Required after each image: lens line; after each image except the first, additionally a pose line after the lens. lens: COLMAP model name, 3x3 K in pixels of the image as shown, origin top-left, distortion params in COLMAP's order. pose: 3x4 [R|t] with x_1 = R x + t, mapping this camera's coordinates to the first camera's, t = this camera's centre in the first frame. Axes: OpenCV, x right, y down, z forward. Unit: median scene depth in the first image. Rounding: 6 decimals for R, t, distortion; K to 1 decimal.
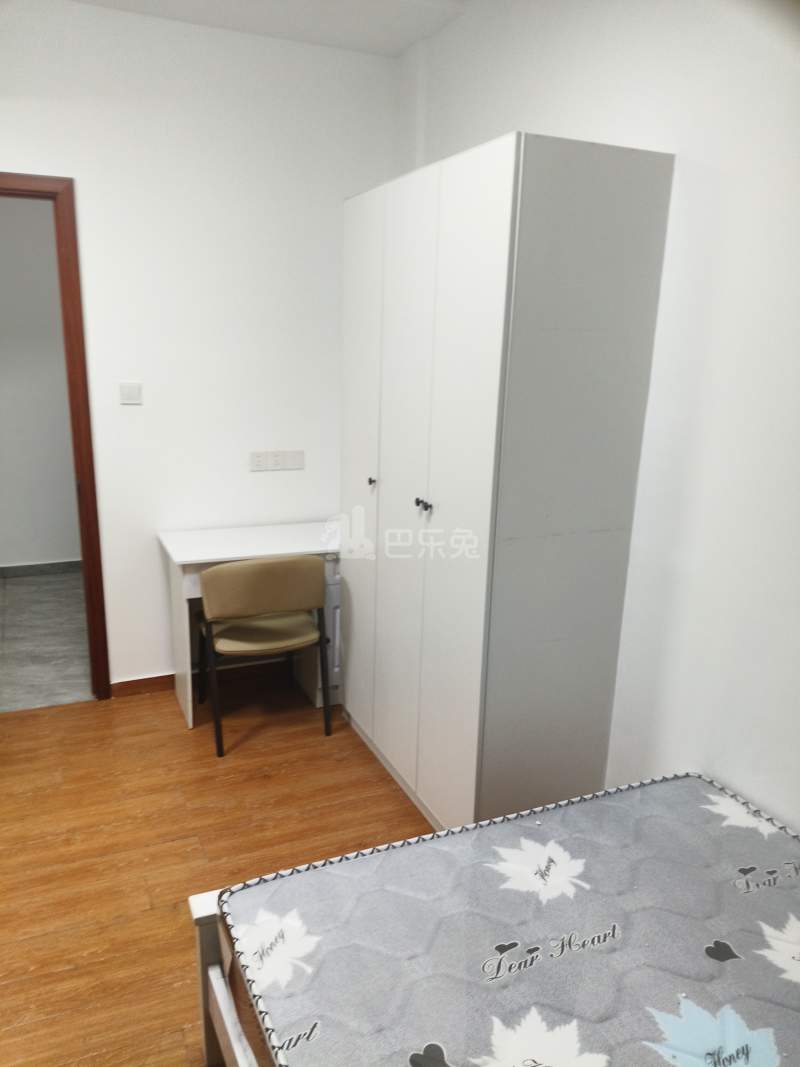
lens RADIAL K [[791.6, 0, 376.8], [0, 791.6, 535.3], [0, 0, 1]] dist [-0.001086, -0.036015]
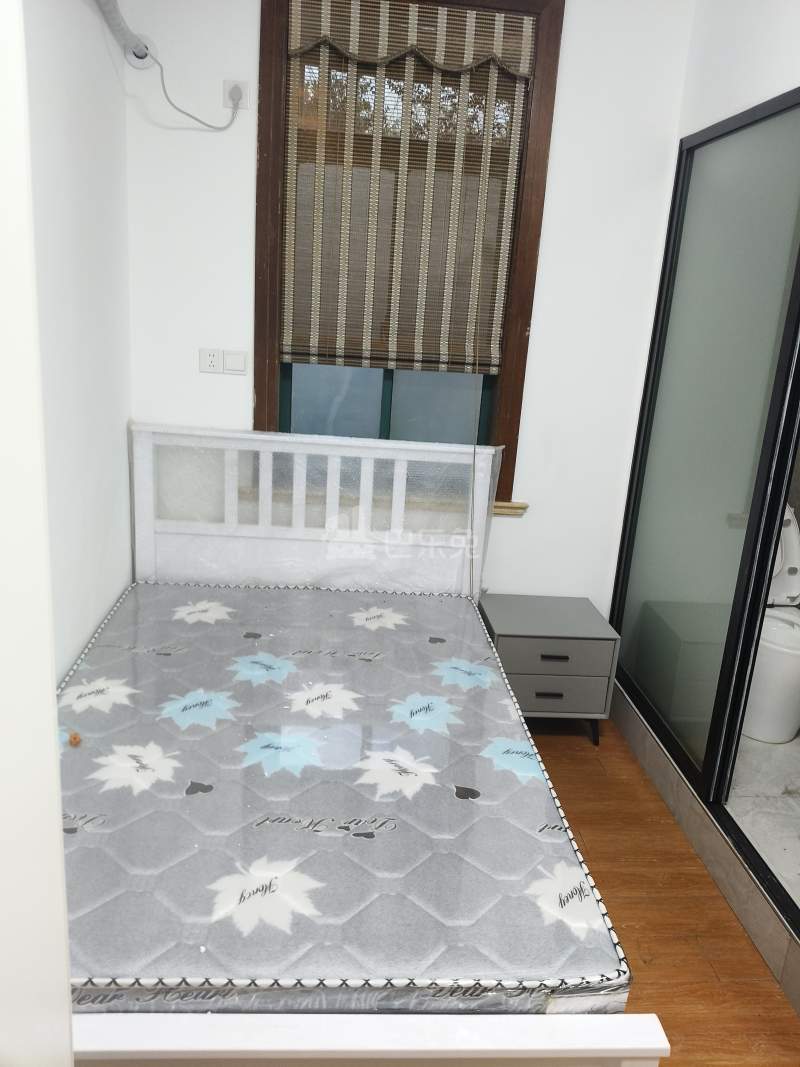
lens RADIAL K [[796.3, 0, 424.1], [0, 796.3, 521.7], [0, 0, 1]] dist [0.087492, -0.190565]
pose [[-0.945484, -0.175567, 0.274294, -0.126405], [-0.017766, 0.868797, 0.494849, -0.362017], [-0.325185, 0.462999, -0.824553, 1.412604]]
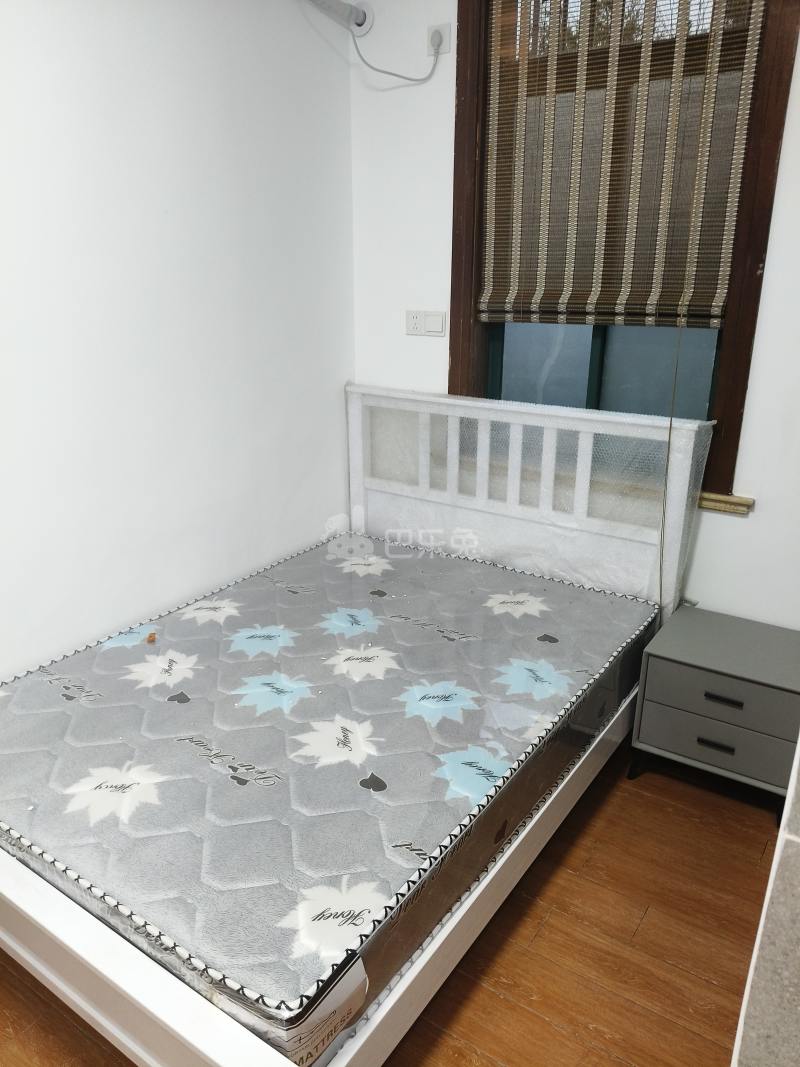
lens RADIAL K [[800.2, 0, 389.5], [0, 800.2, 554.8], [0, 0, 1]] dist [0.089654, -0.198590]
pose [[-0.526807, -0.313891, 0.789903, -0.633123], [0.201554, 0.856677, 0.474848, -0.219555], [-0.825742, 0.409362, -0.388037, 0.939413]]
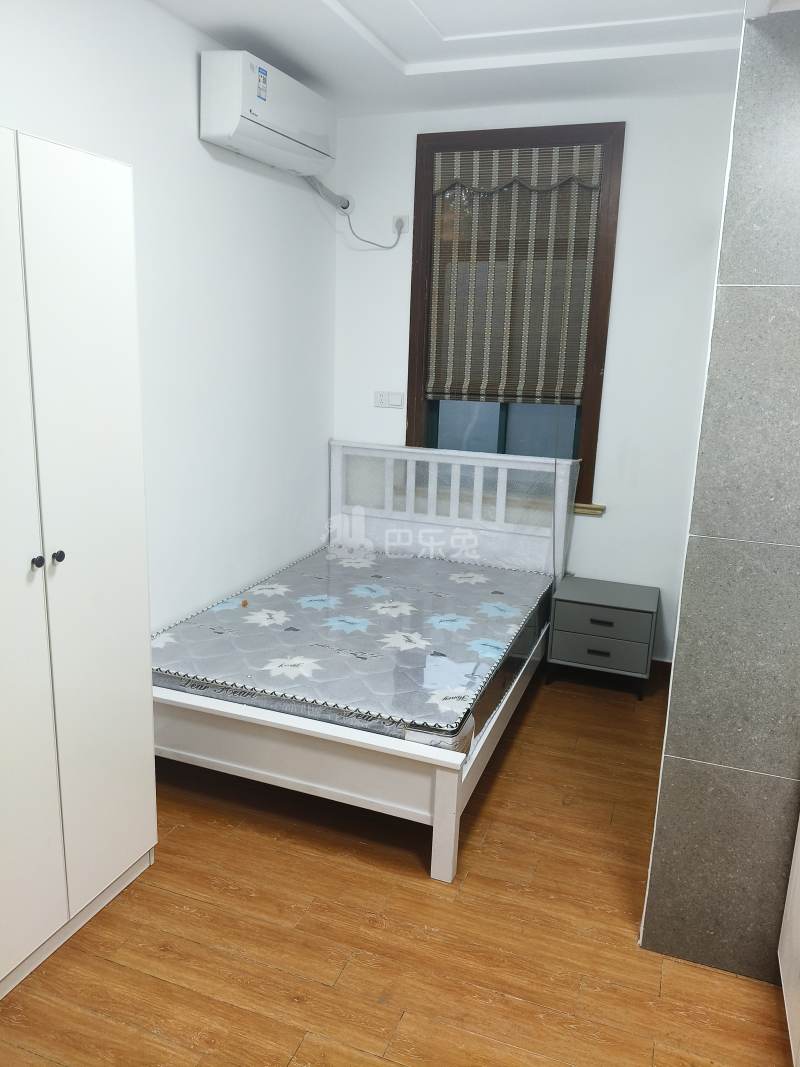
lens RADIAL K [[798.8, 0, 400.0], [0, 798.8, 533.5], [0, 0, 1]] dist [0.074965, -0.198955]
pose [[-0.718332, -0.203579, 0.665248, -0.948919], [0.125189, 0.902793, 0.411451, -0.455834], [-0.684344, 0.378841, -0.623019, 1.686915]]
